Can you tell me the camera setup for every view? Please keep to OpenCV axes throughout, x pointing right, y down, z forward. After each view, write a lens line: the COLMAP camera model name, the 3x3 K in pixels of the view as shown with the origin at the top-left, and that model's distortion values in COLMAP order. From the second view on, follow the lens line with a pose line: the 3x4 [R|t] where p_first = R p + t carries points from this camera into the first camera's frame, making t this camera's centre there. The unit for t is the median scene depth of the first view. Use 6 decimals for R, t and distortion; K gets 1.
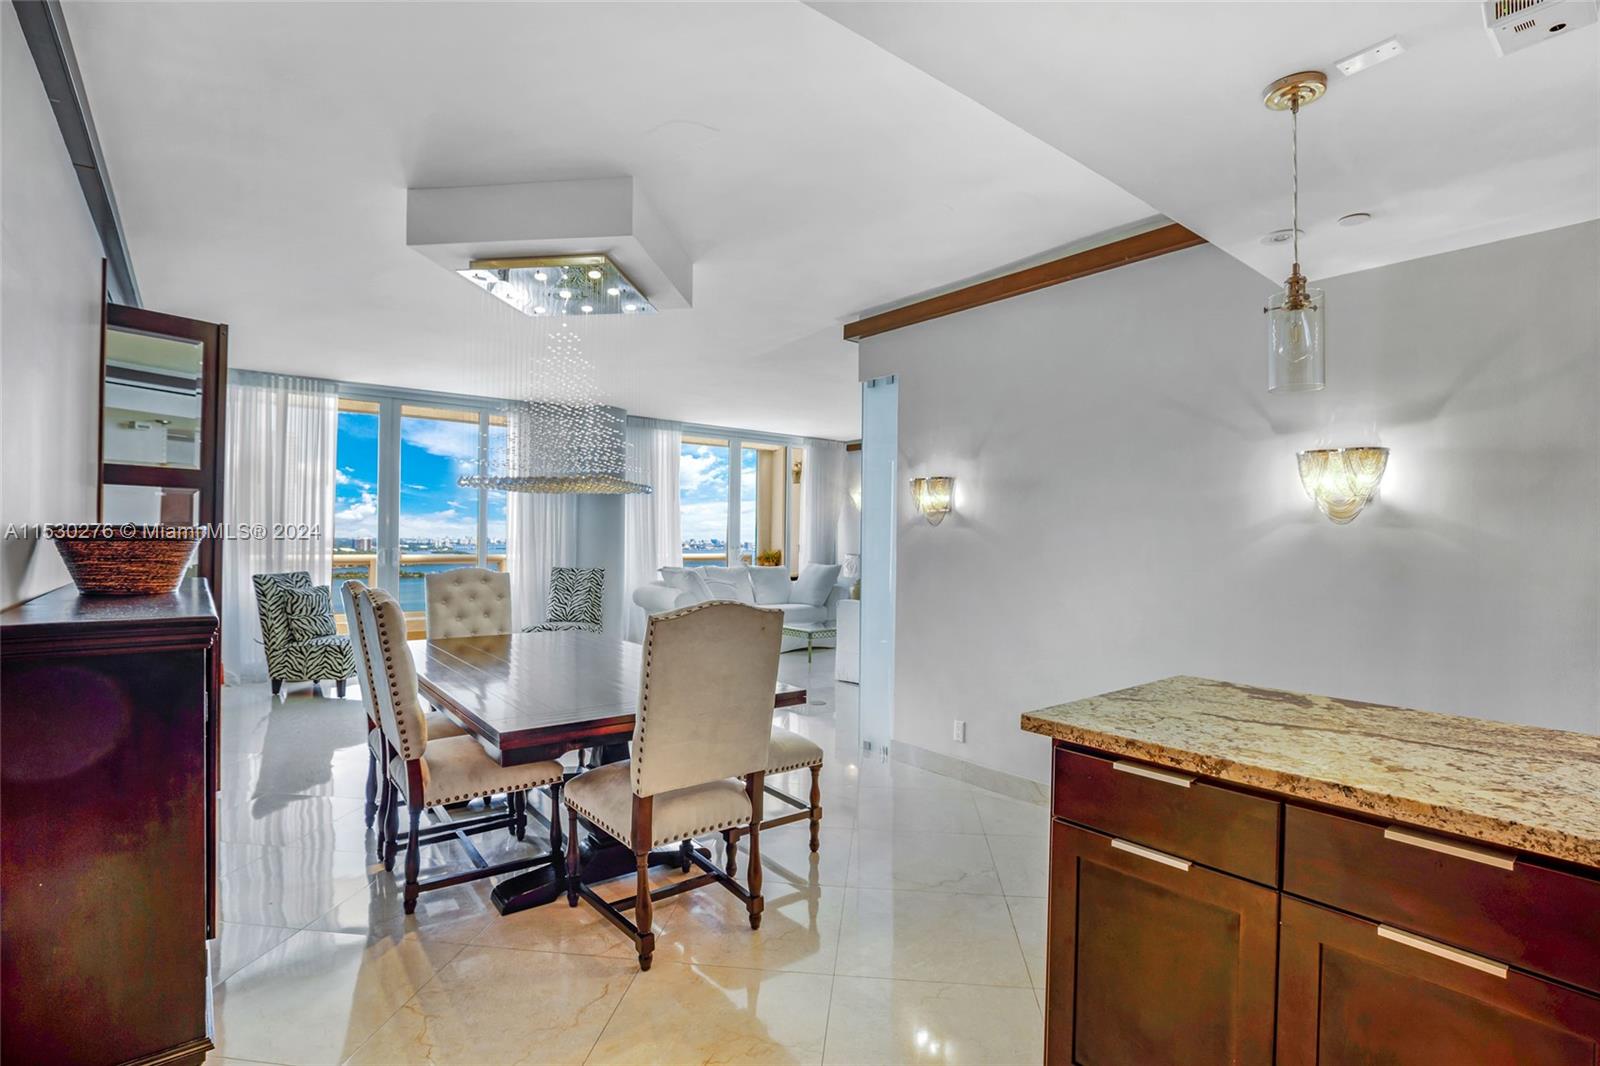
lens RADIAL K [[752.2, 0, 807.5], [0, 752.2, 536.7], [0, 0, 1]] dist [-0.040929, 0.012877]
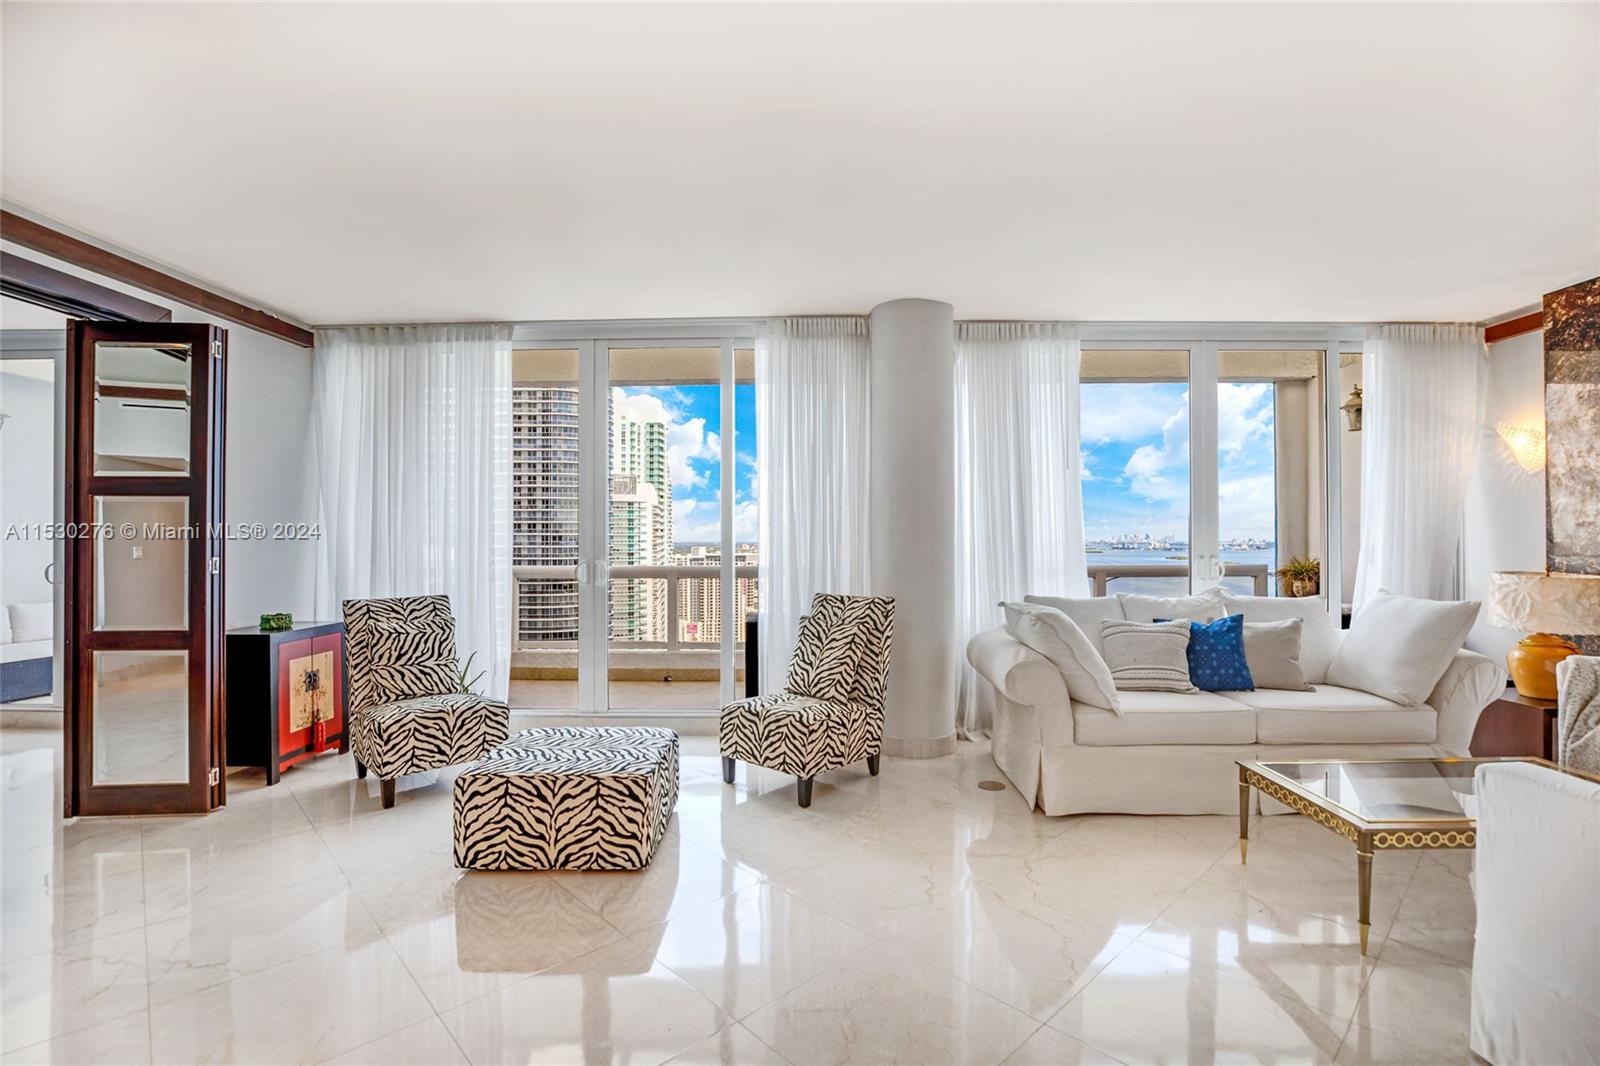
lens RADIAL K [[752.2, 0, 788.6], [0, 752.2, 530.0], [0, 0, 1]] dist [-0.040929, 0.012877]
pose [[0.766939, -0.021995, -0.641343, 0.012970], [0.013145, 0.999741, -0.018567, 0.002463], [0.641585, 0.005809, 0.767030, 0.474106]]
